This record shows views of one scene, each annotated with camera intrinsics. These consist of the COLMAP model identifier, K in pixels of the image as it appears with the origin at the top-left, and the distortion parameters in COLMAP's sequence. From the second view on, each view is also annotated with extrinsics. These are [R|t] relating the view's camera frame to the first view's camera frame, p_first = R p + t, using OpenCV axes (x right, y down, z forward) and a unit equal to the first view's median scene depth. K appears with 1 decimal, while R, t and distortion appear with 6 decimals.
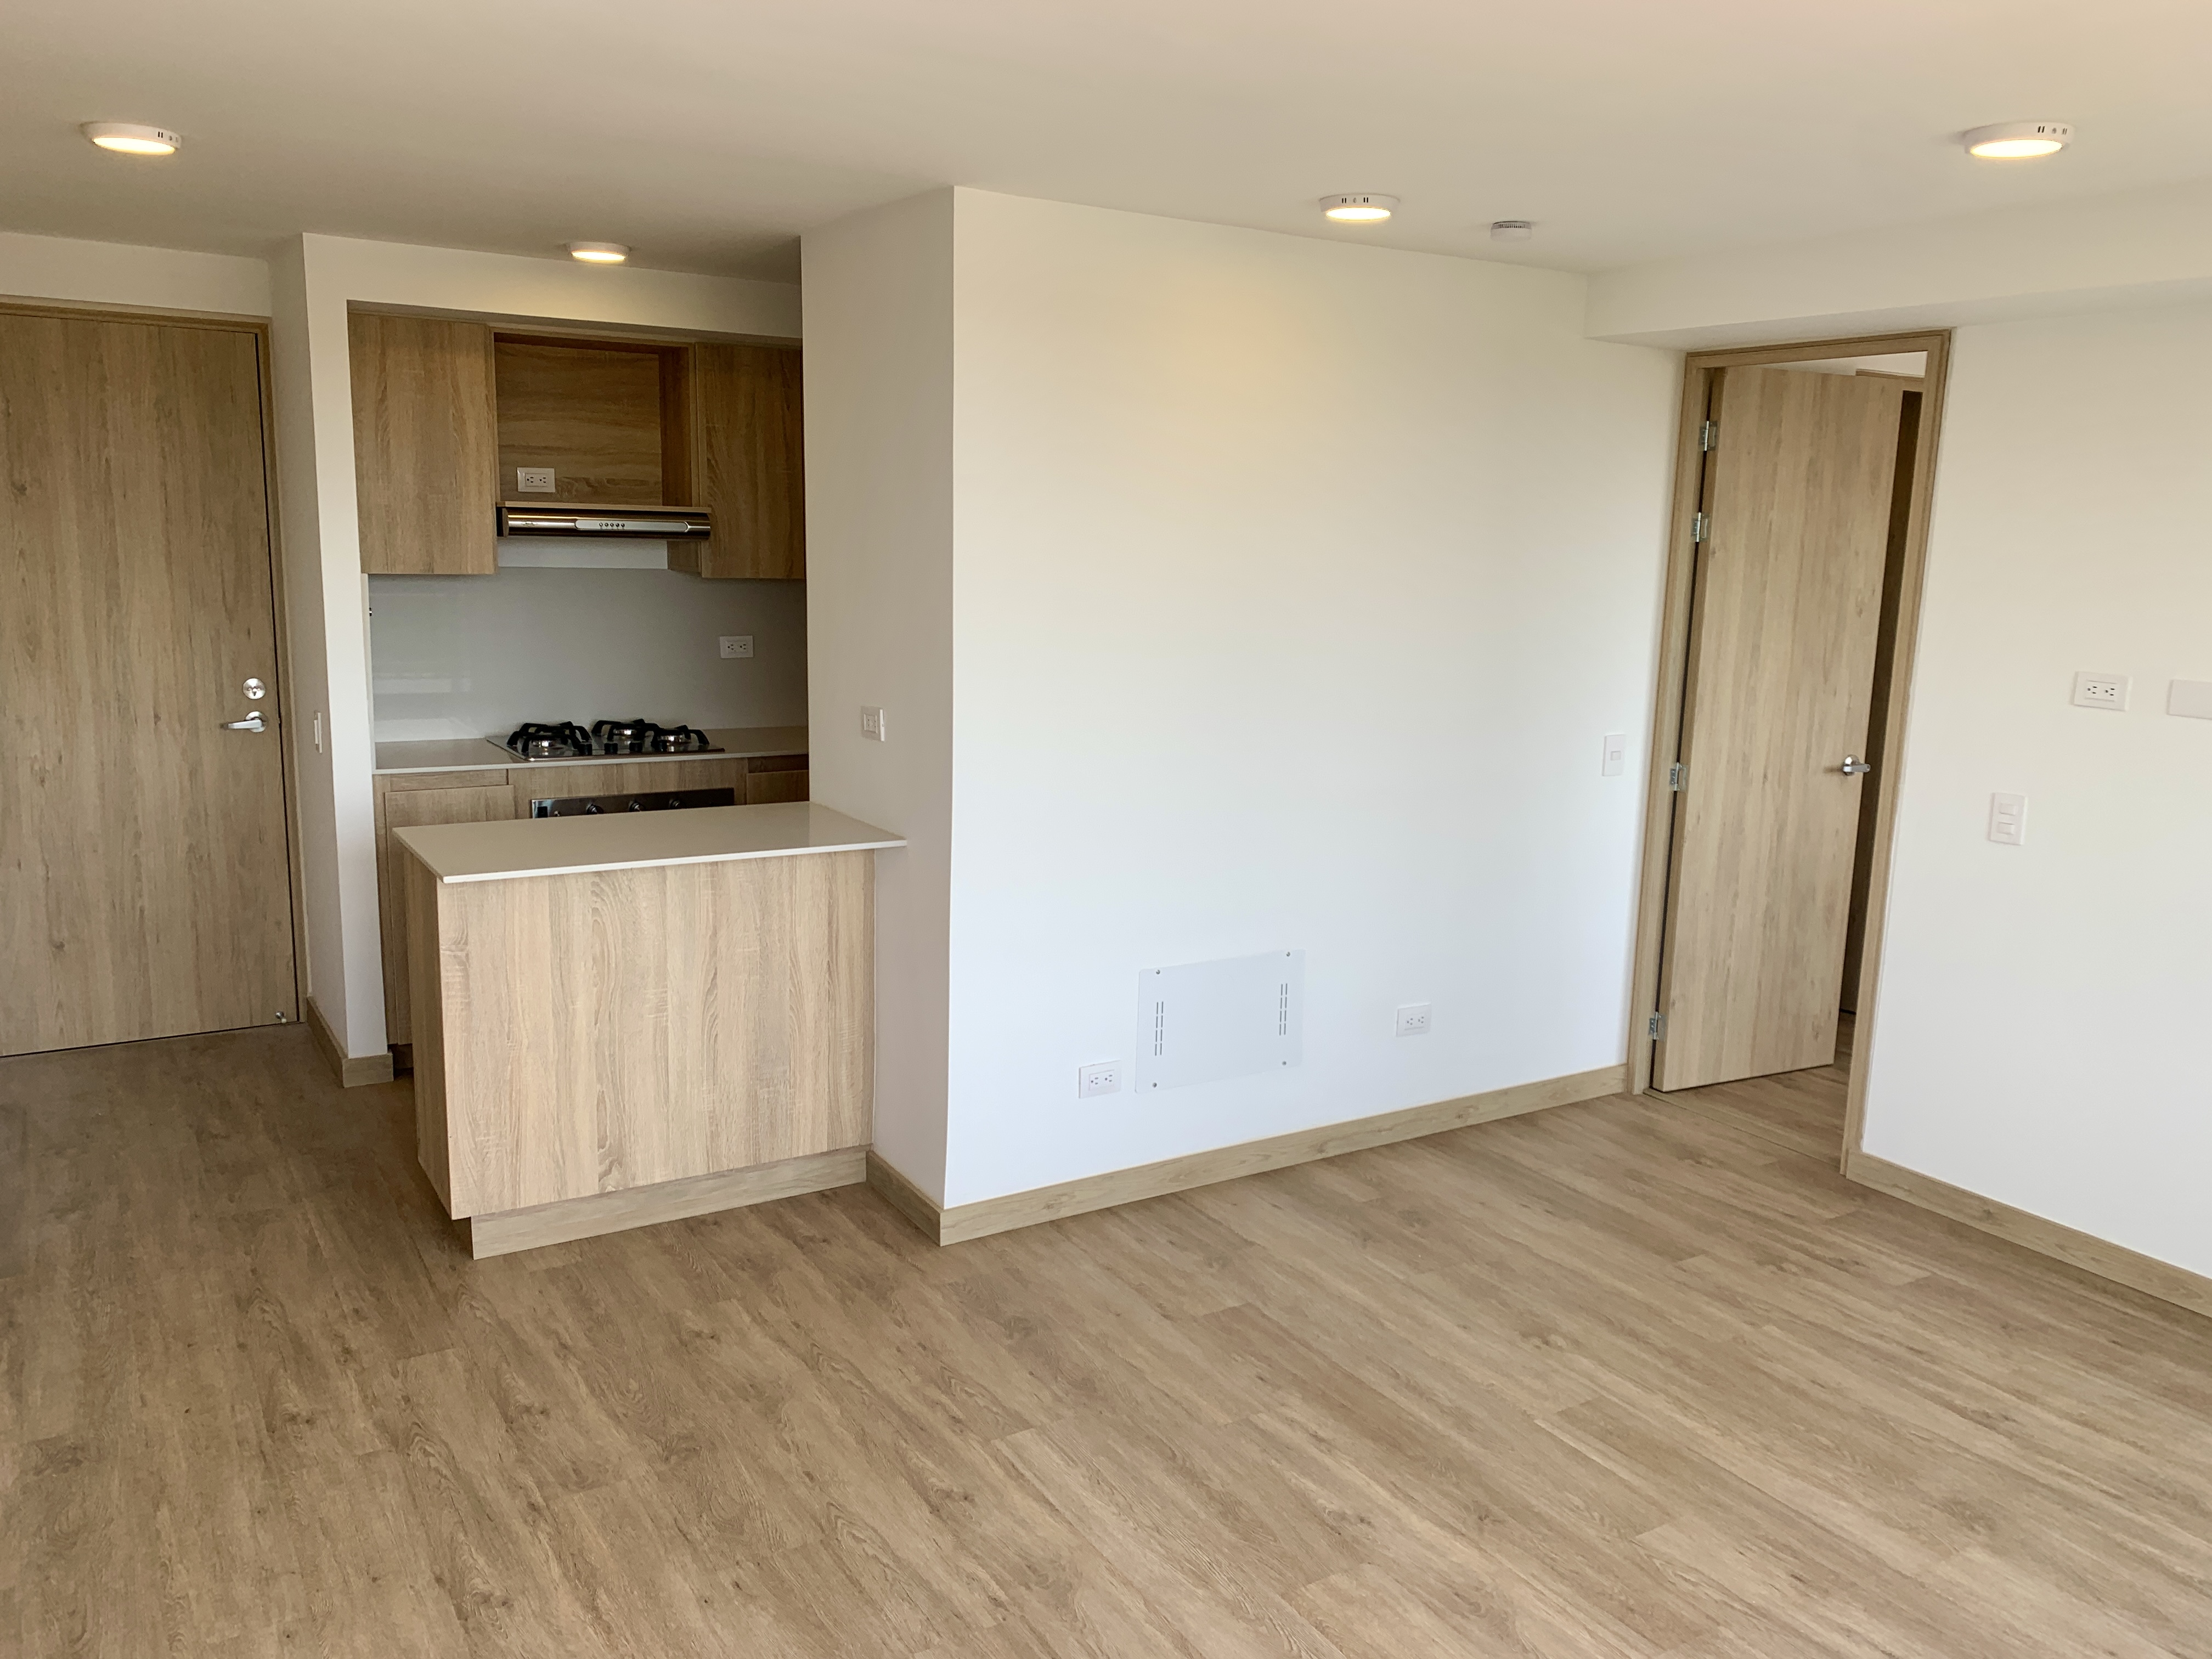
lens RADIAL K [[1689.0, 0, 1124.8], [0, 1689.0, 835.6], [0, 0, 1]] dist [0.016974, -0.034231]
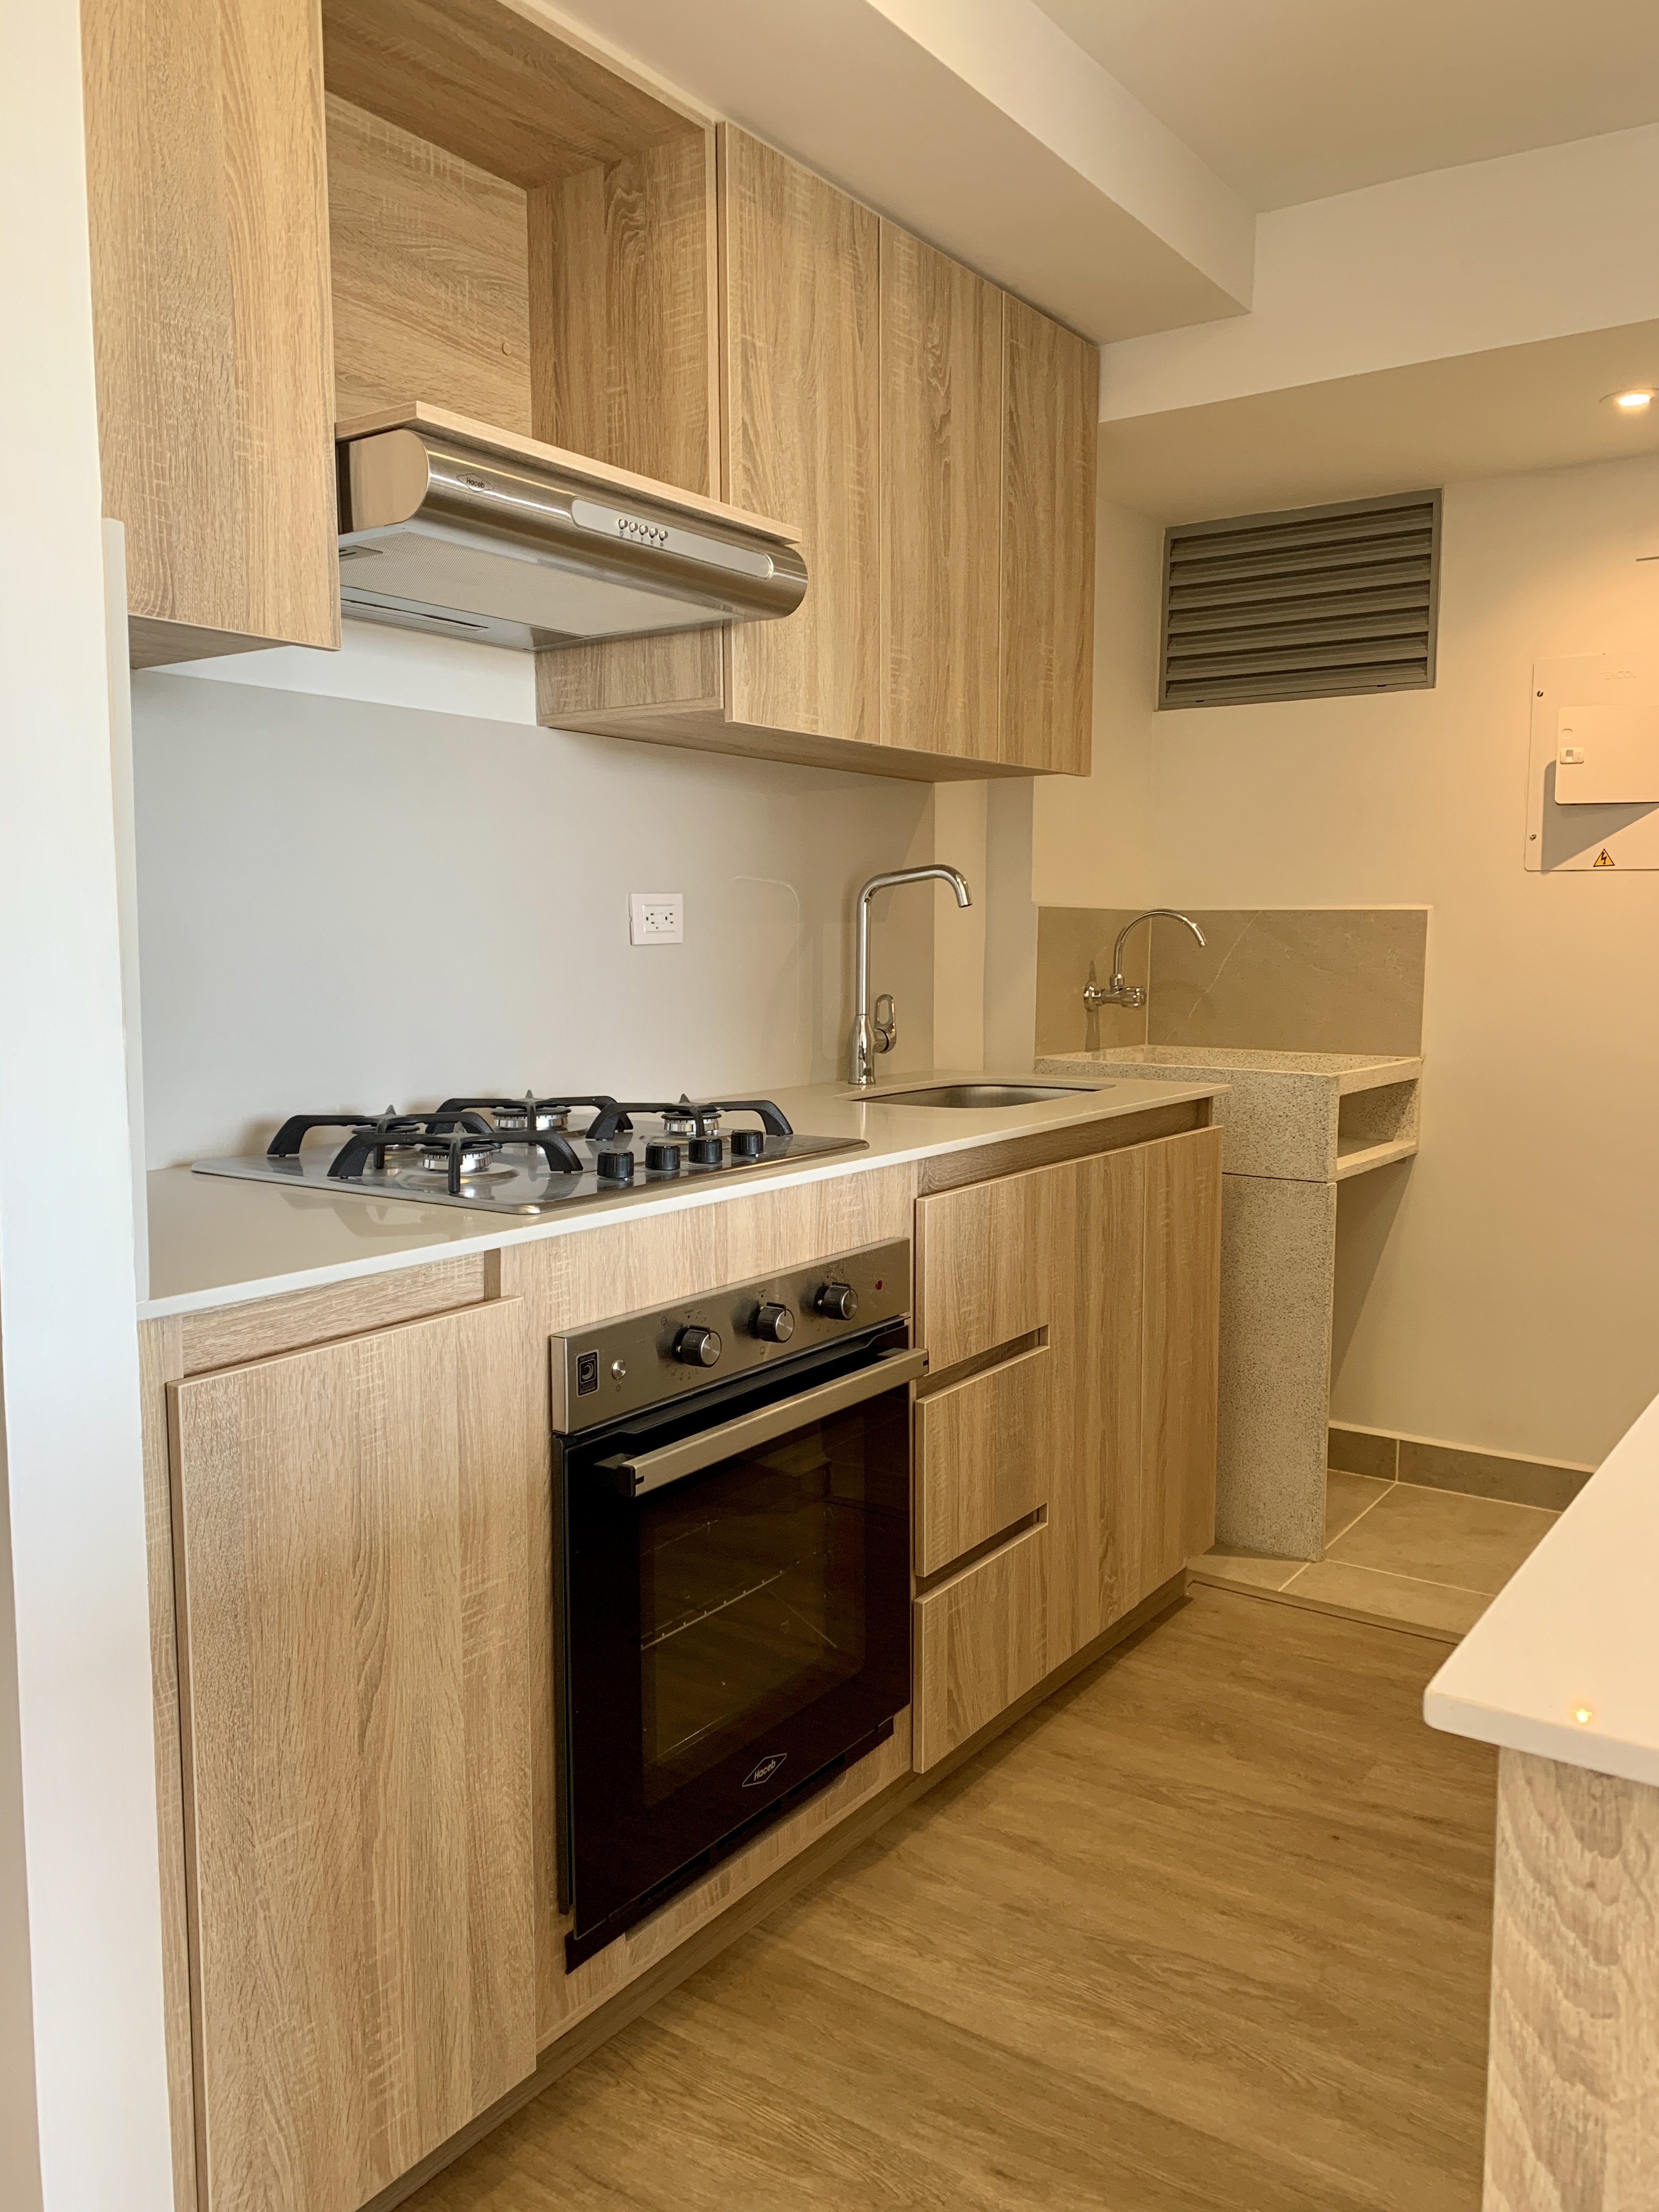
lens RADIAL K [[1689.0, 0, 830.2], [0, 1689.0, 1096.4], [0, 0, 1]] dist [0.016974, -0.034231]
pose [[0.920012, -0.064869, 0.386484, -0.427333], [0.094521, 0.993820, -0.058196, -0.043462], [-0.380321, 0.090072, 0.920458, 0.697750]]
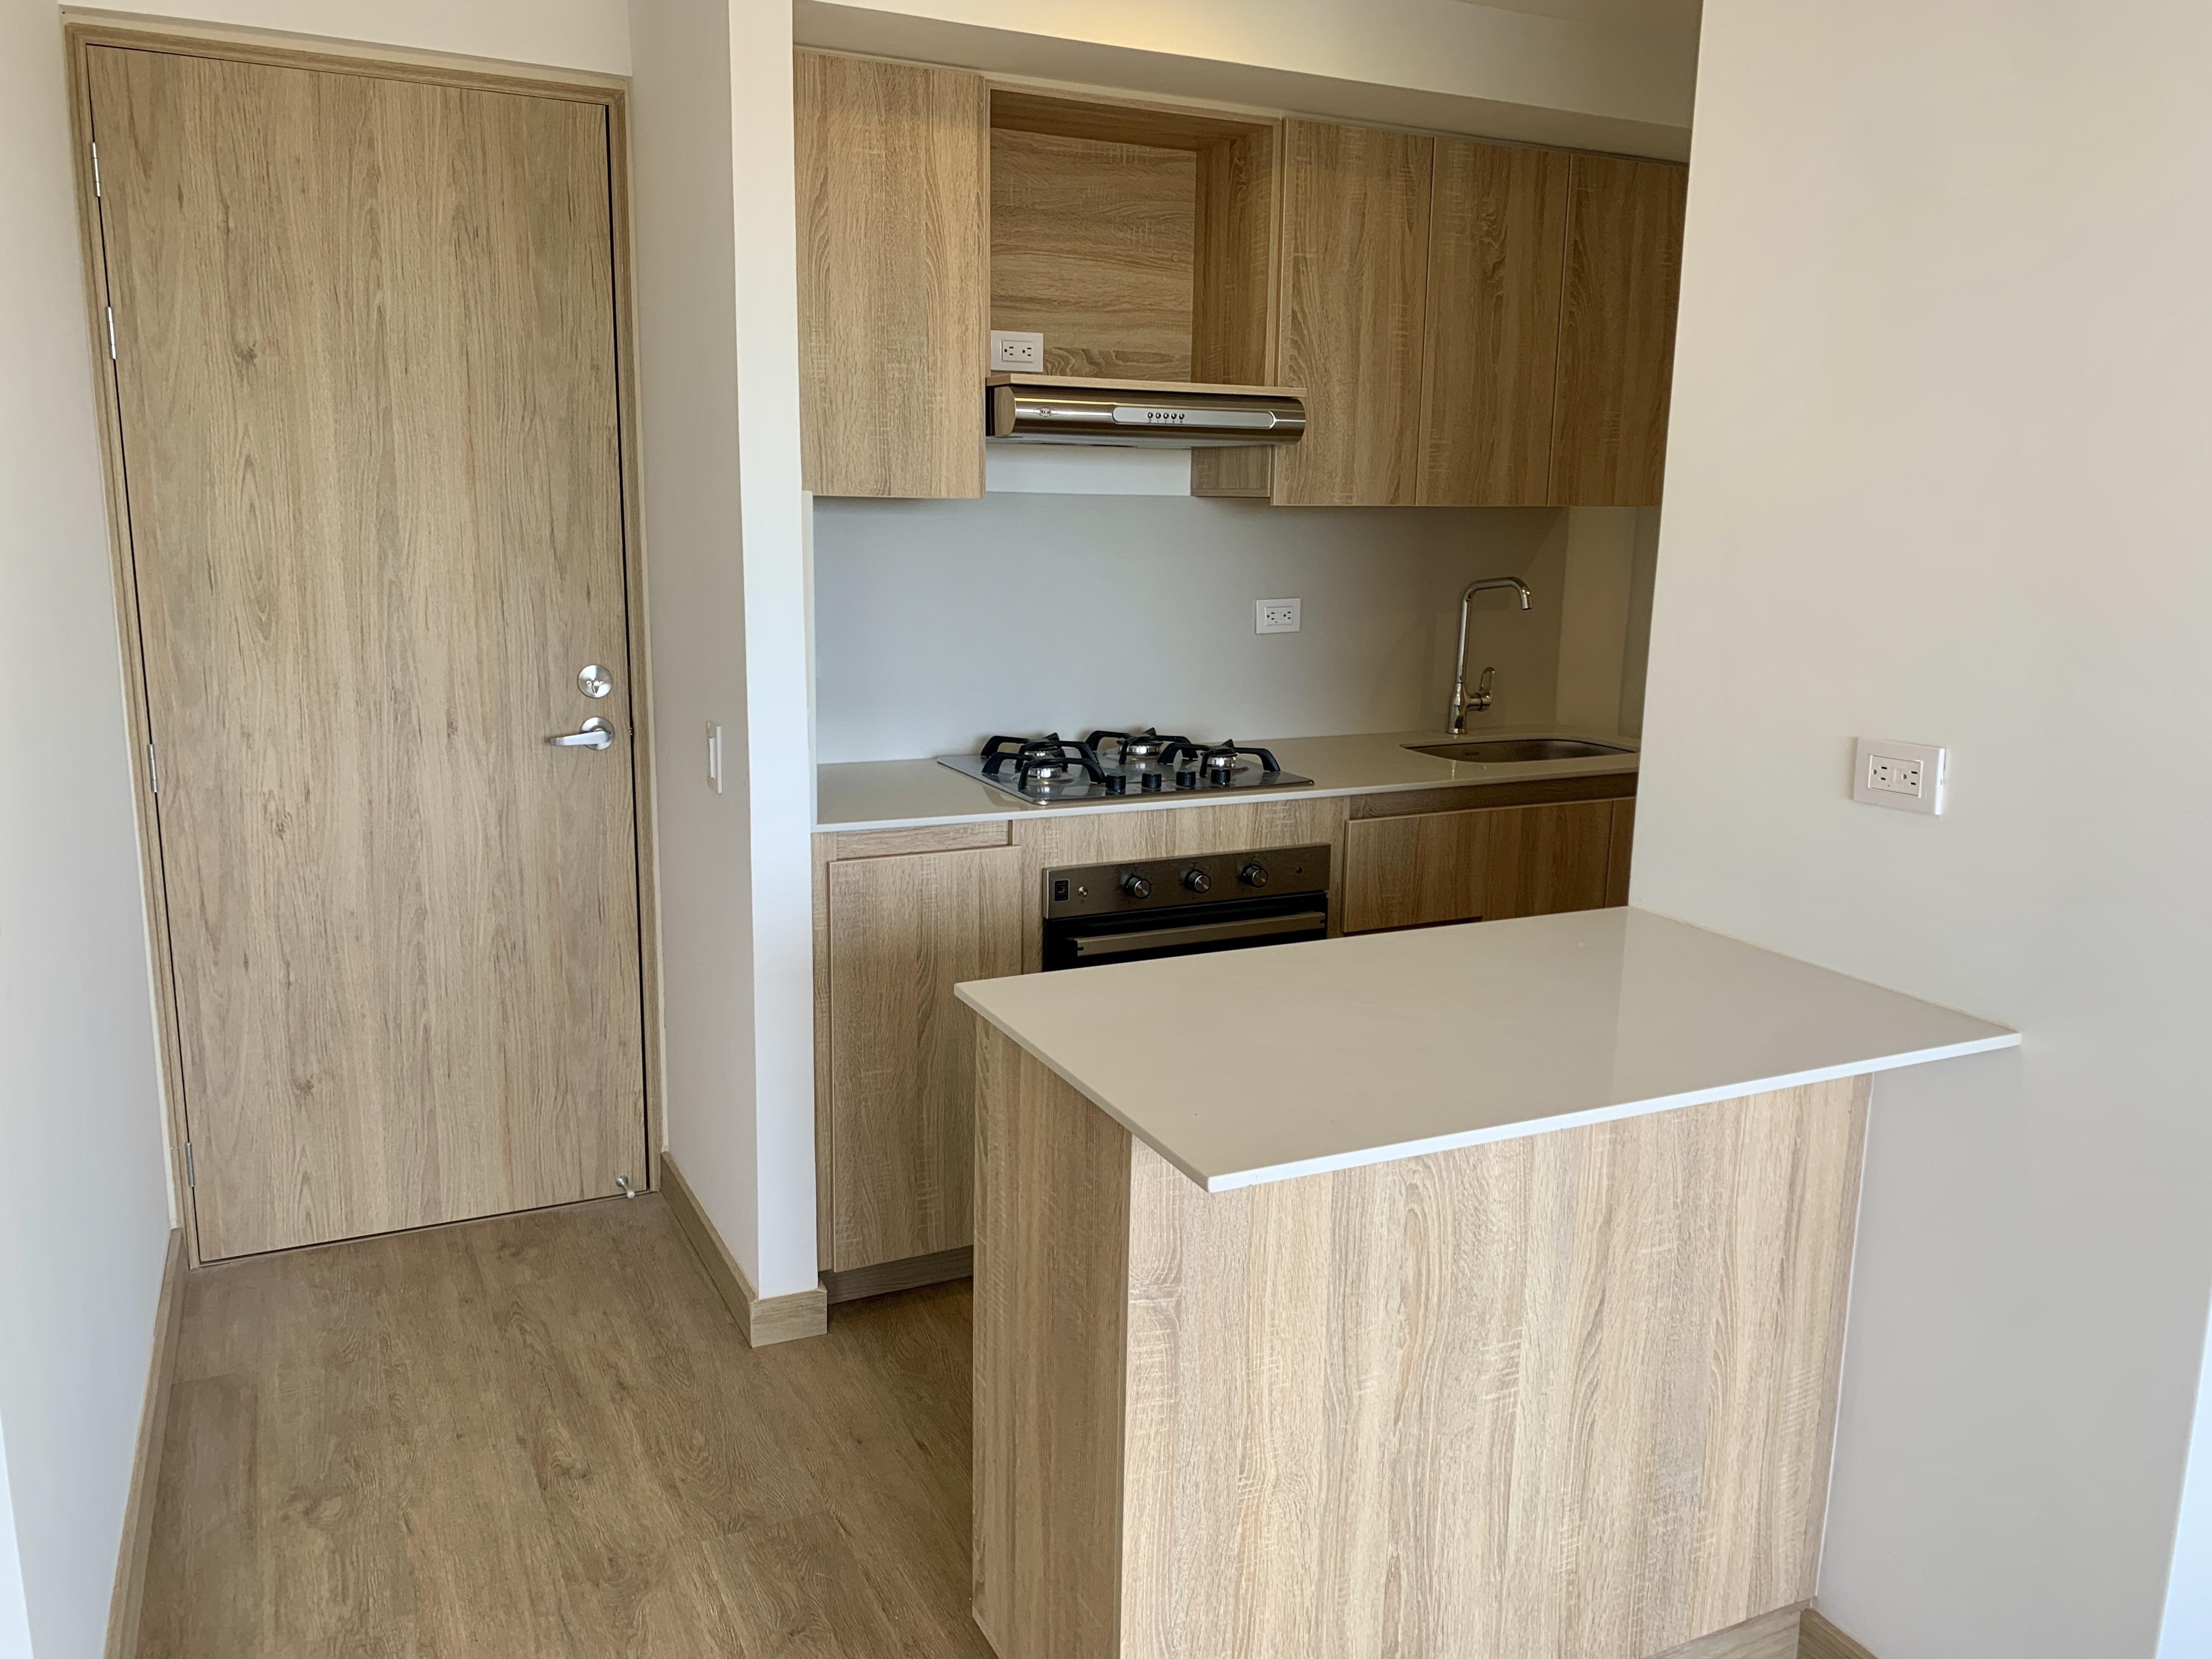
lens RADIAL K [[1689.0, 0, 1101.7], [0, 1689.0, 845.2], [0, 0, 1]] dist [0.016974, -0.034231]
pose [[0.993829, 0.016952, -0.109617, -0.266824], [-0.014051, 0.999532, 0.027185, -0.047455], [0.110026, -0.025477, 0.993602, 0.407222]]
